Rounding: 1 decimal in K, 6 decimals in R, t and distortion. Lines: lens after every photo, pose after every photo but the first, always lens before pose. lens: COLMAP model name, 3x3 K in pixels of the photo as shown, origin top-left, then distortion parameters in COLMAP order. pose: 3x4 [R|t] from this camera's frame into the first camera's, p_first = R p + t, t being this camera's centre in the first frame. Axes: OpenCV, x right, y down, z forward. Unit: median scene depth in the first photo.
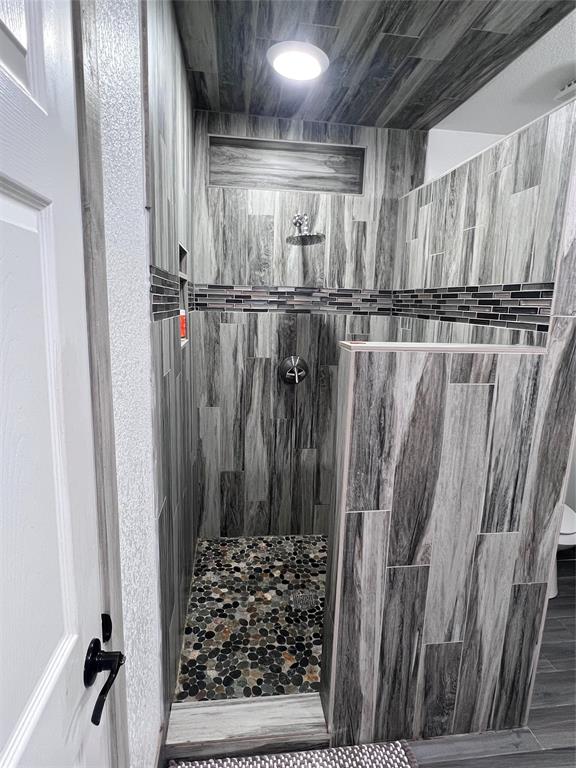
lens RADIAL K [[429.3, 0, 287.8], [0, 429.3, 379.8], [0, 0, 1]] dist [-0.002405, 0.000713]
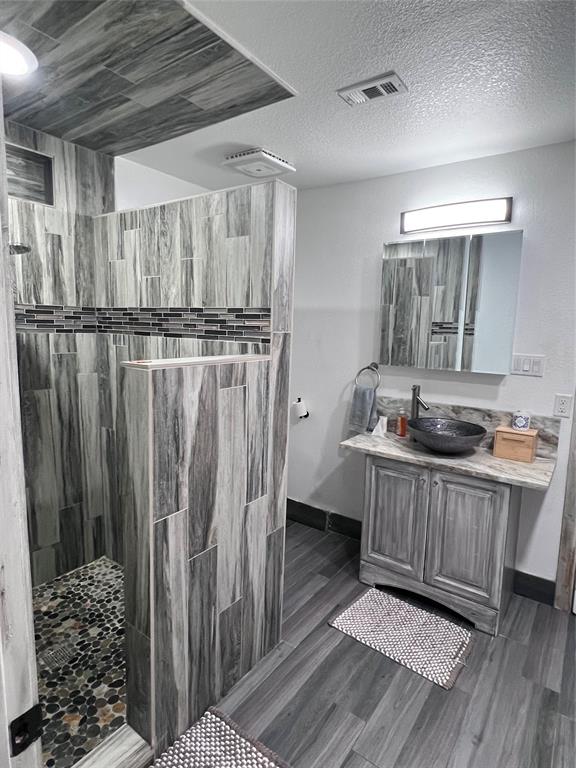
lens RADIAL K [[429.3, 0, 287.4], [0, 429.3, 379.2], [0, 0, 1]] dist [-0.002405, 0.000713]
pose [[0.684580, -0.105068, 0.721326, -0.338017], [0.125486, 0.991771, 0.025368, -0.024122], [-0.718055, 0.073150, 0.692131, 0.011837]]
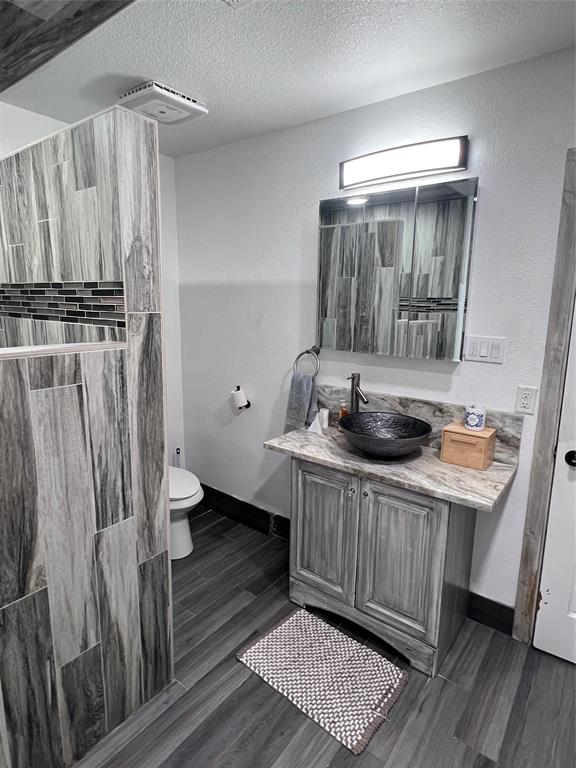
lens RADIAL K [[429.3, 0, 286.6], [0, 429.3, 379.9], [0, 0, 1]] dist [-0.002405, 0.000713]
pose [[0.706781, -0.148676, 0.691633, 0.120767], [0.132430, 0.988190, 0.077095, -0.011677], [-0.694926, 0.037104, 0.718123, -0.041056]]
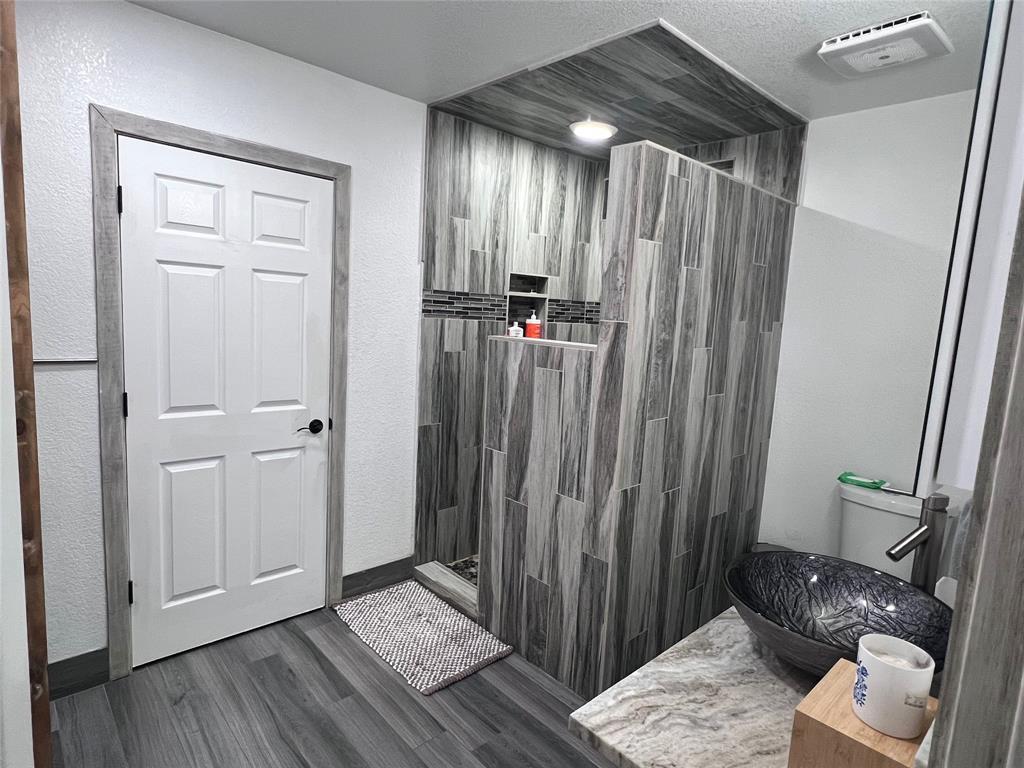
lens RADIAL K [[572.4, 0, 507.3], [0, 572.4, 387.4], [0, 0, 1]] dist [-0.002405, 0.000713]
pose [[0.580710, 0.113183, -0.806204, 1.656794], [-0.181493, 0.983365, 0.007325, 0.069976], [0.793622, 0.142067, 0.591592, -0.140932]]
